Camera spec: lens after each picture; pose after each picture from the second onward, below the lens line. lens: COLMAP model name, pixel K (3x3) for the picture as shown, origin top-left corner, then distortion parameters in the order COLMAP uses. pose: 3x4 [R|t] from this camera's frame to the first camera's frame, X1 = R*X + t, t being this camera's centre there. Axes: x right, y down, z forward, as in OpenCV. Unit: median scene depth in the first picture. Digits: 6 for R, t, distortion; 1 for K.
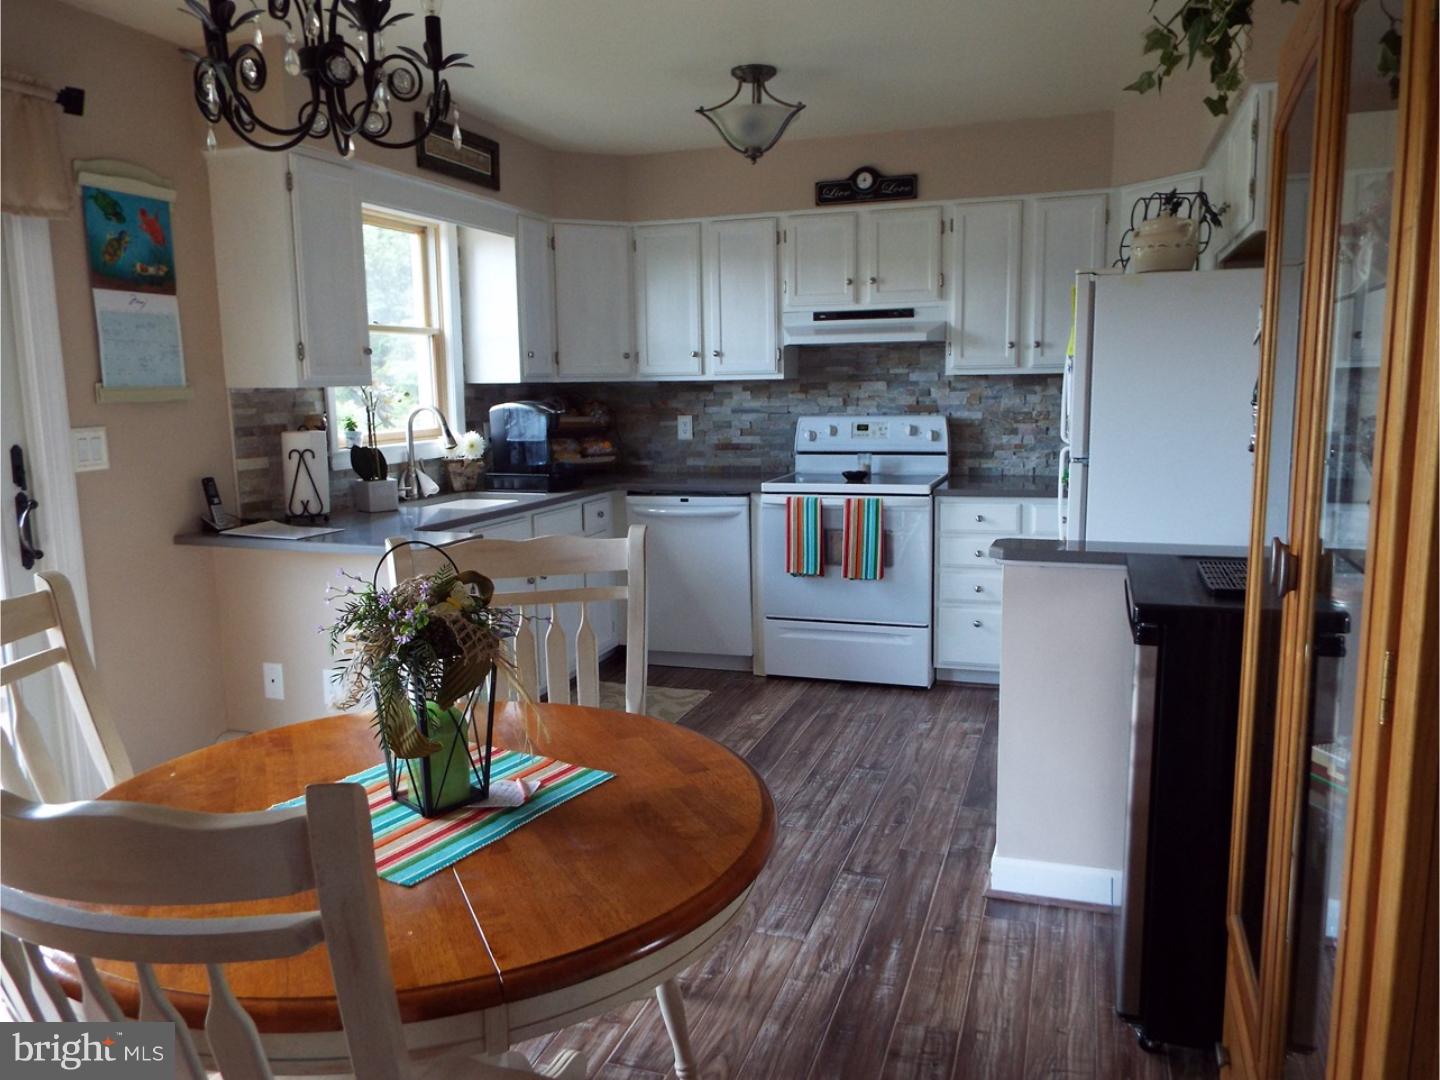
lens RADIAL K [[1064.0, 0, 720.3], [0, 1064.0, 541.5], [0, 0, 1]] dist [-0.000019, 0.003434]
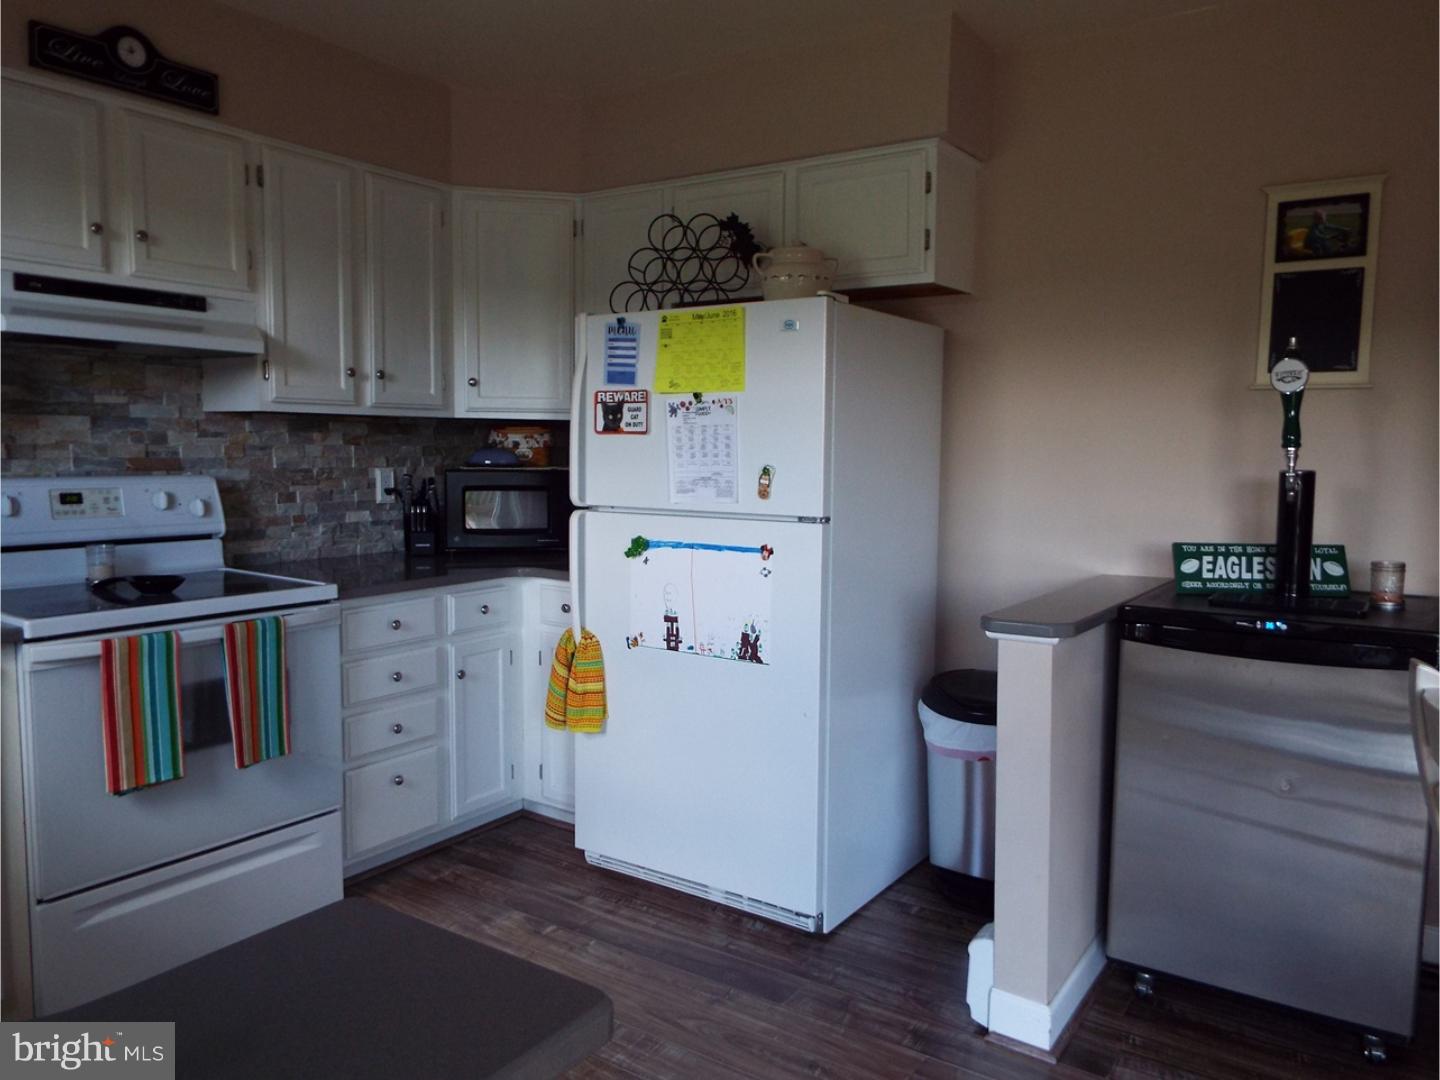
lens RADIAL K [[1064.0, 0, 721.2], [0, 1064.0, 540.4], [0, 0, 1]] dist [-0.000019, 0.003434]
pose [[0.257532, -0.066286, 0.963993, -0.315925], [0.126440, 0.991378, 0.034390, -0.064491], [-0.957961, 0.113030, 0.263693, 0.555917]]
